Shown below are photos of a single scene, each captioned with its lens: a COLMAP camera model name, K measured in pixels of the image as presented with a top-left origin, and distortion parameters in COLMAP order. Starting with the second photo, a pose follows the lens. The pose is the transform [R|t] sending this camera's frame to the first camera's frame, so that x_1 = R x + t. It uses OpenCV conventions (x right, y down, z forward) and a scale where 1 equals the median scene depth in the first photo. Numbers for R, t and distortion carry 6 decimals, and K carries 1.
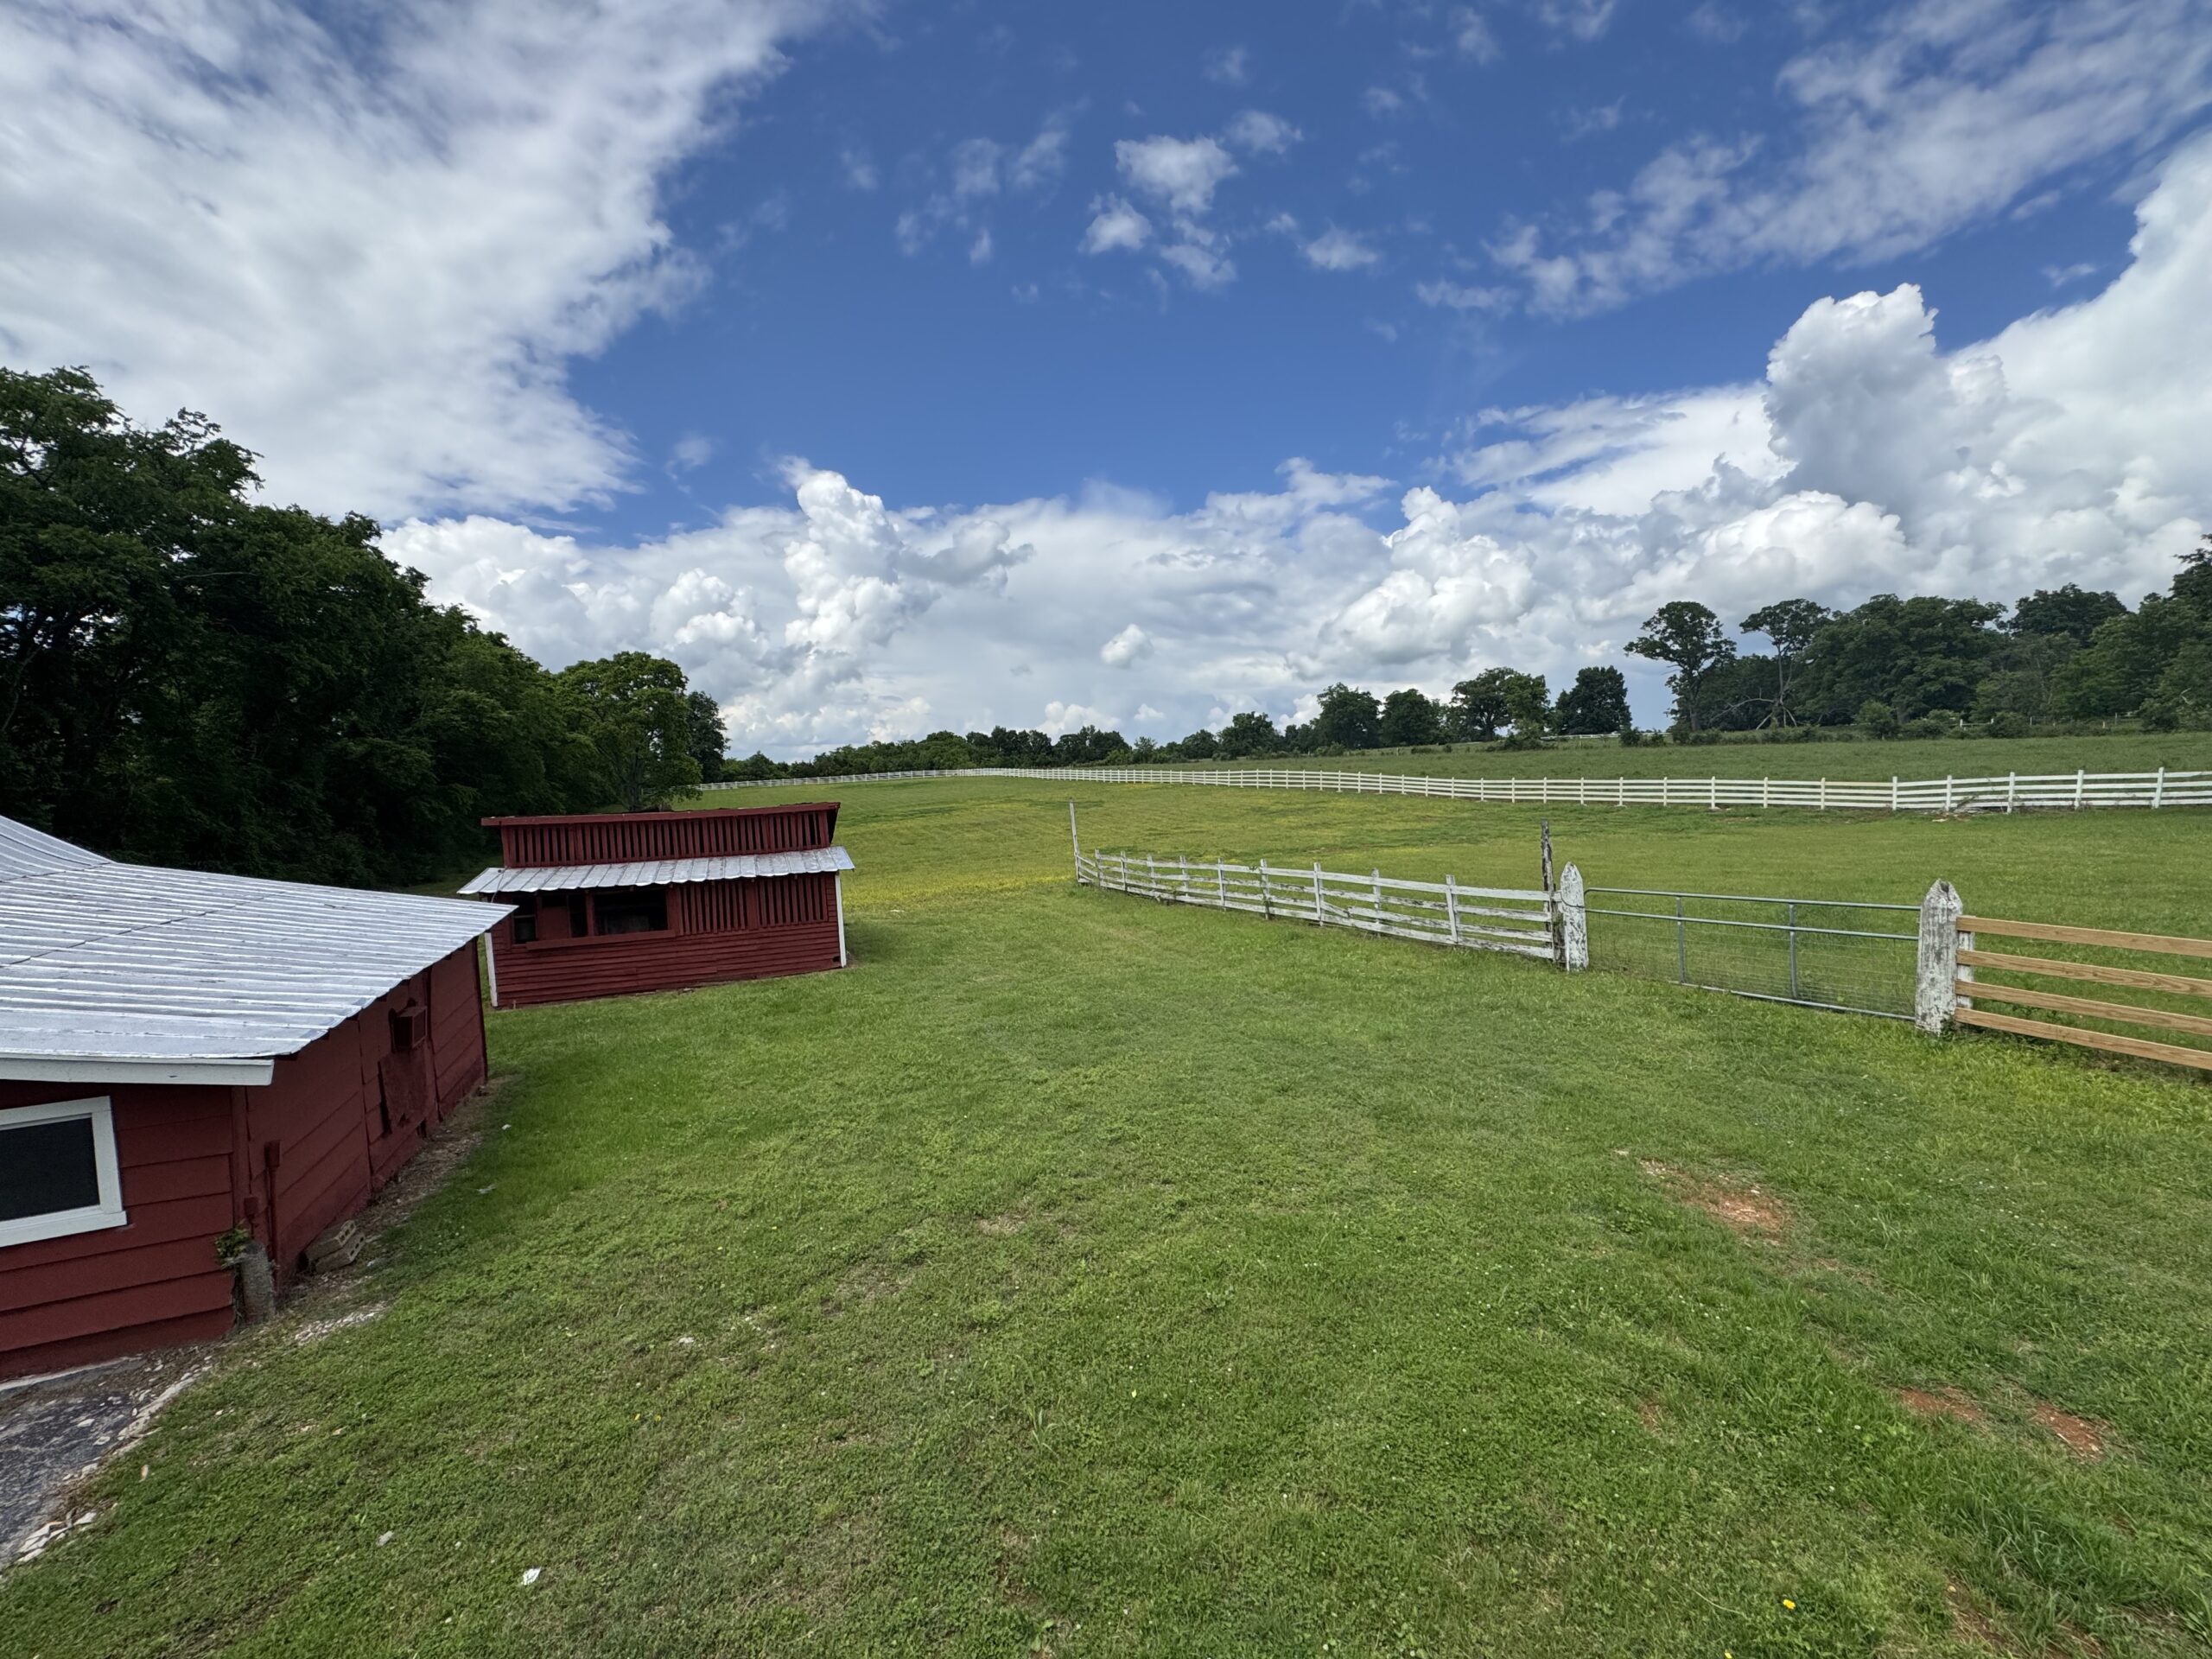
lens RADIAL K [[888.8, 0, 1108.3], [0, 888.8, 826.7], [0, 0, 1]] dist [-0.000147, -0.000123]
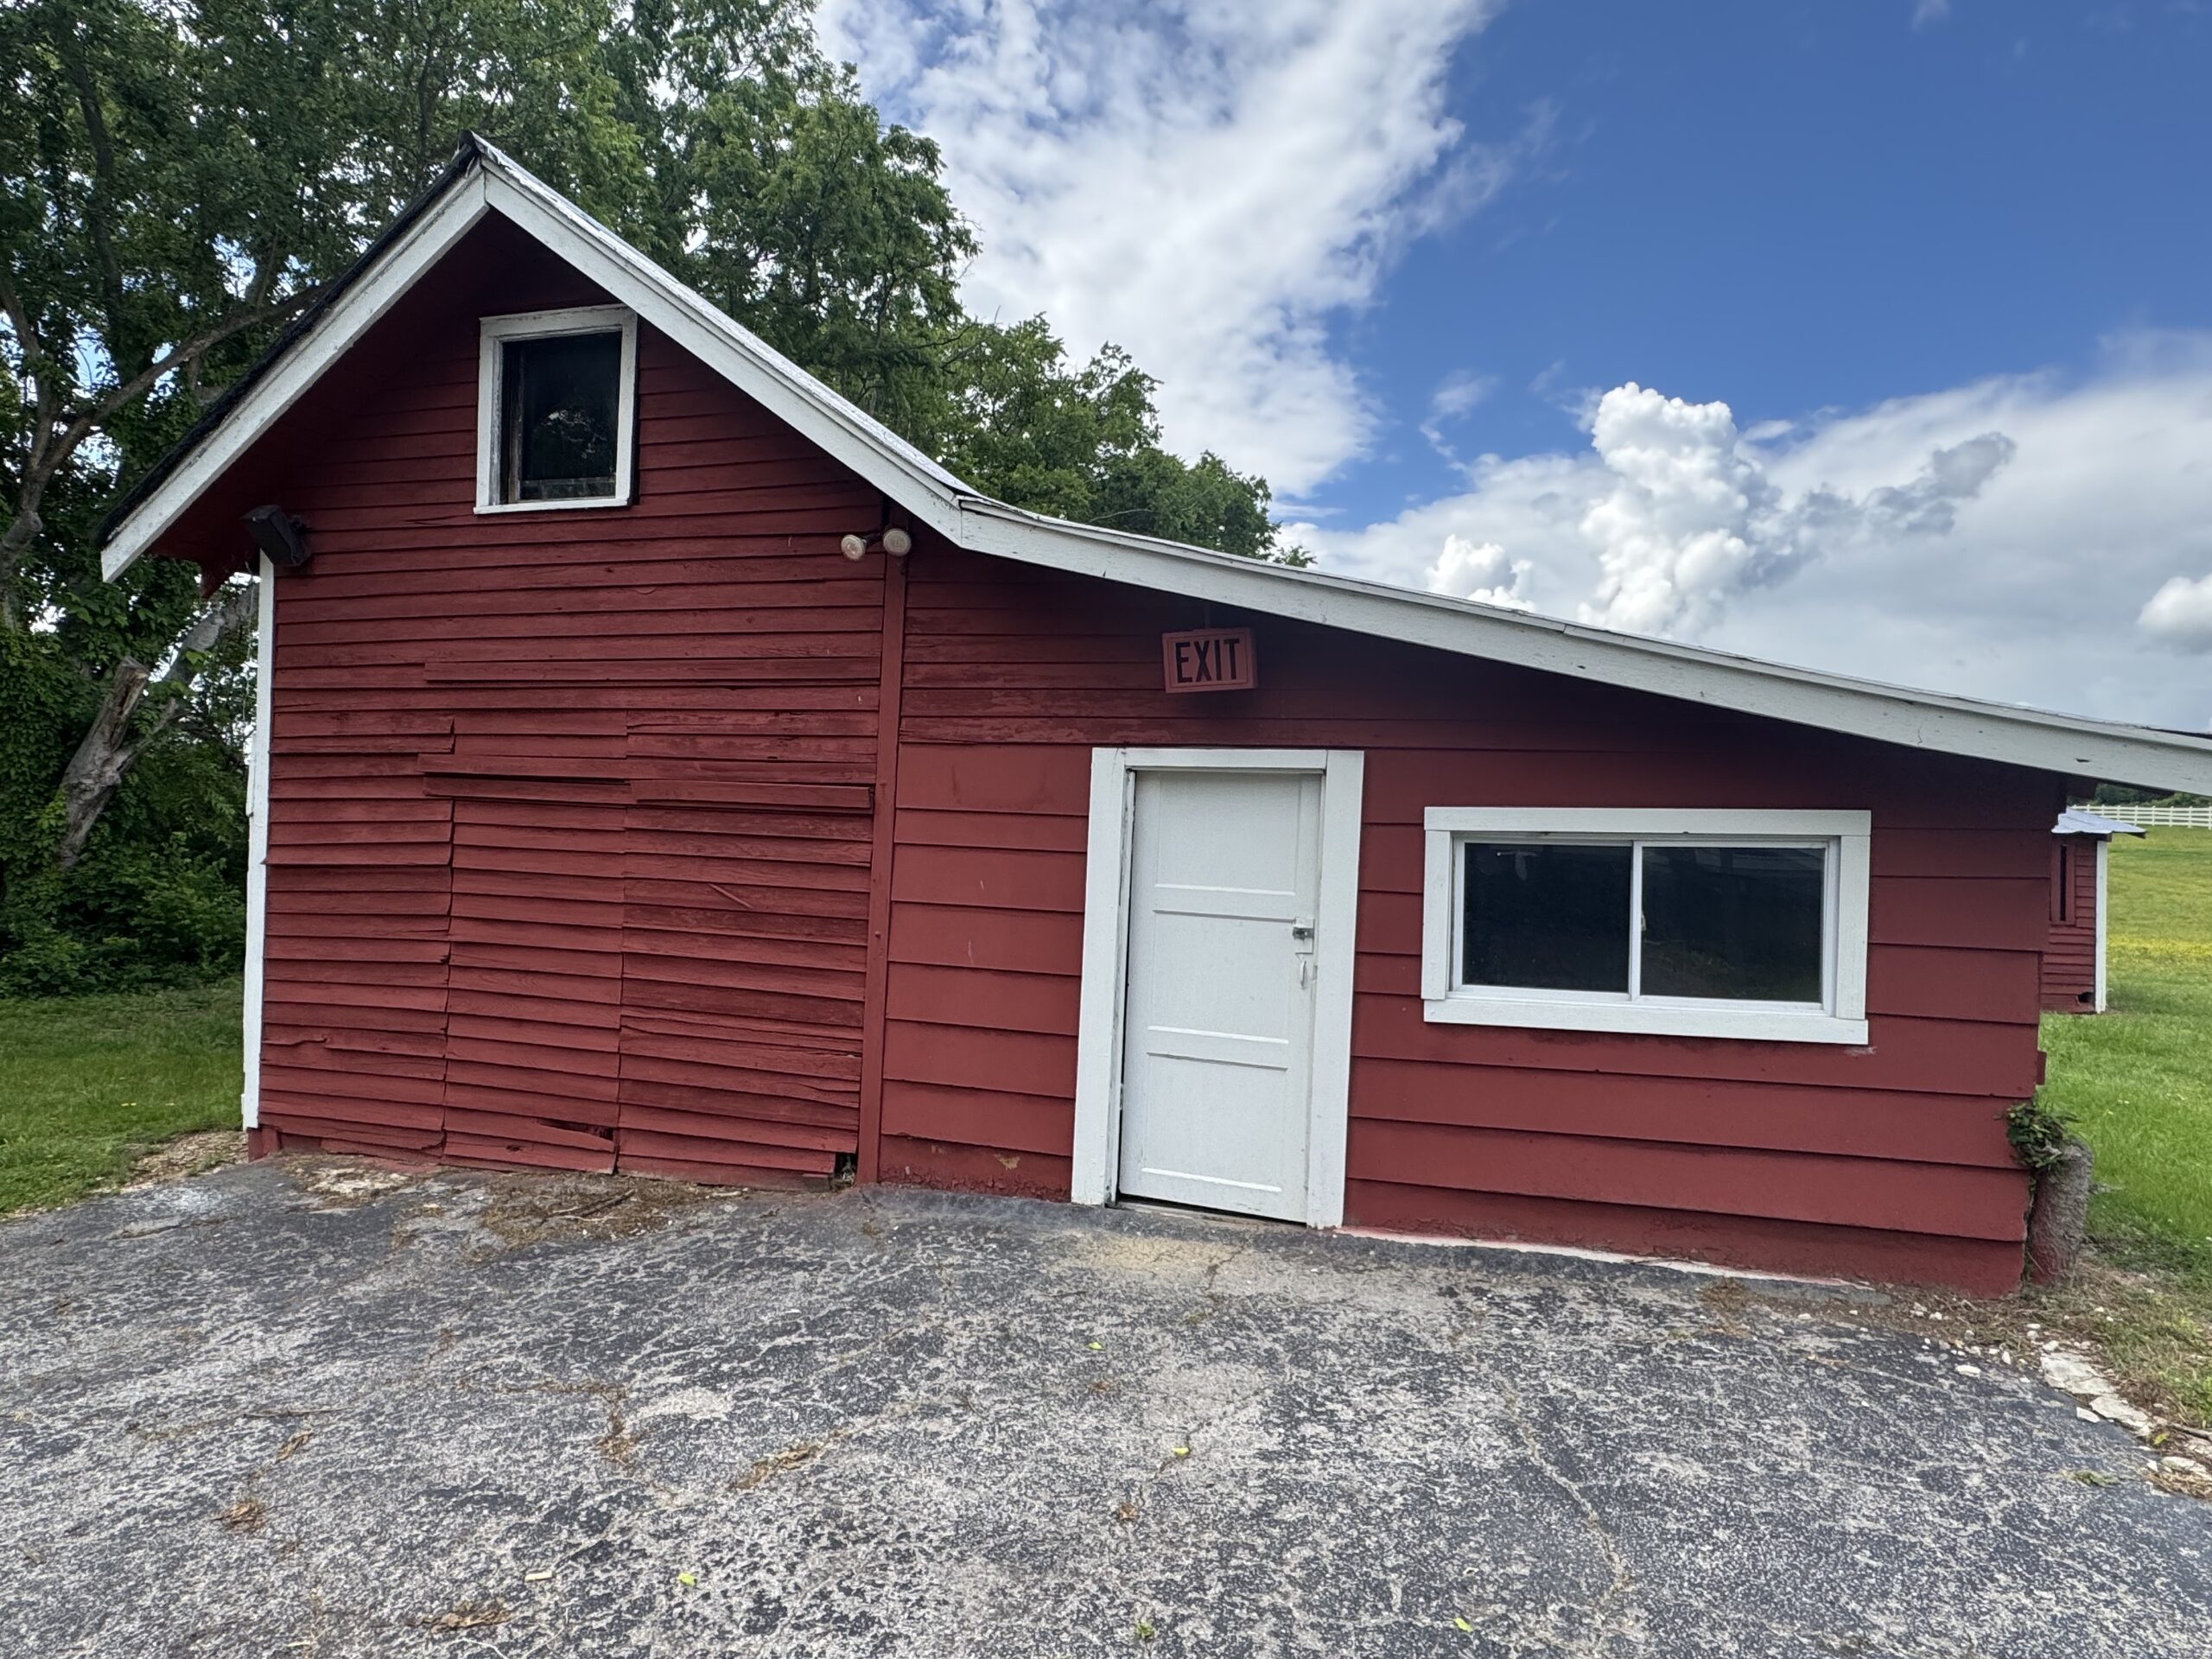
lens RADIAL K [[1226.3, 0, 1099.2], [0, 1226.3, 832.5], [0, 0, 1]] dist [-0.003627, 0.000067]
pose [[0.770636, 0.054125, -0.634973, -0.563728], [-0.083944, 0.996326, -0.016952, 0.207617], [0.631723, 0.066365, 0.772348, 0.041909]]
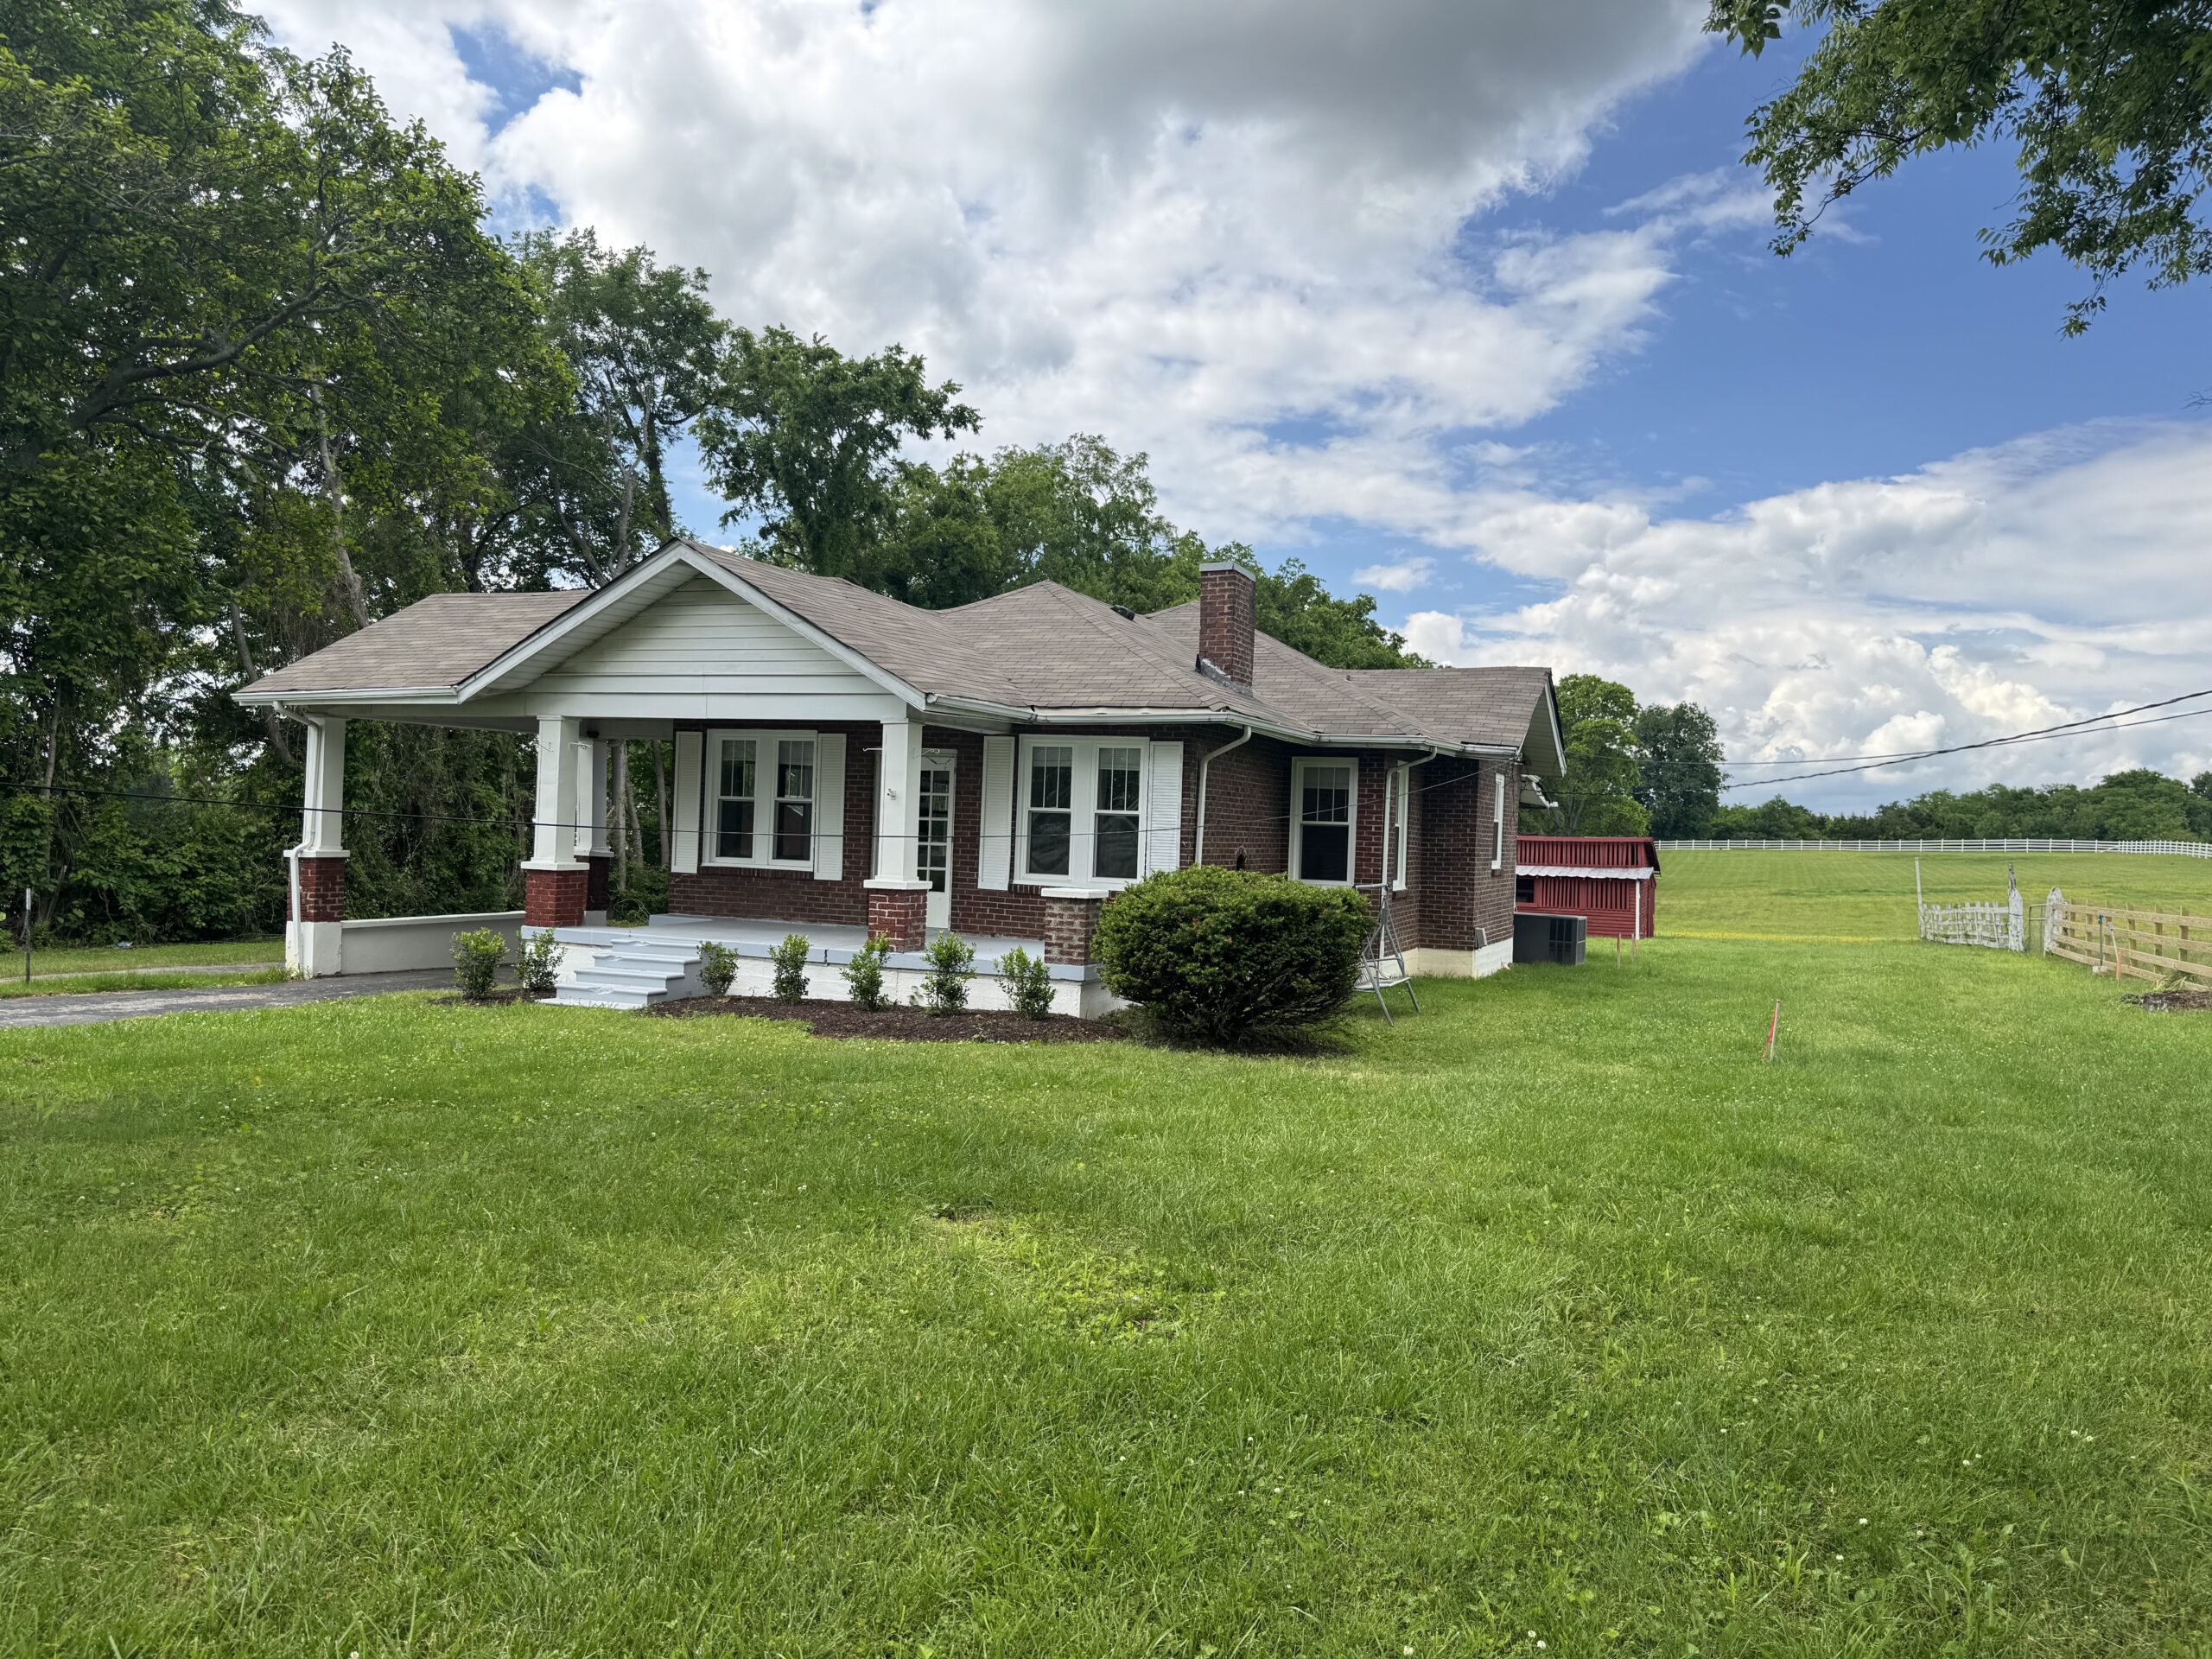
lens RADIAL K [[1597.6, 0, 1144.7], [0, 1597.6, 832.9], [0, 0, 1]] dist [0.071362, -0.003423]
pose [[0.716750, 0.053829, -0.695249, 1.868273], [-0.095490, 0.995201, -0.021390, 0.201830], [0.690761, 0.081720, 0.718450, -2.937355]]
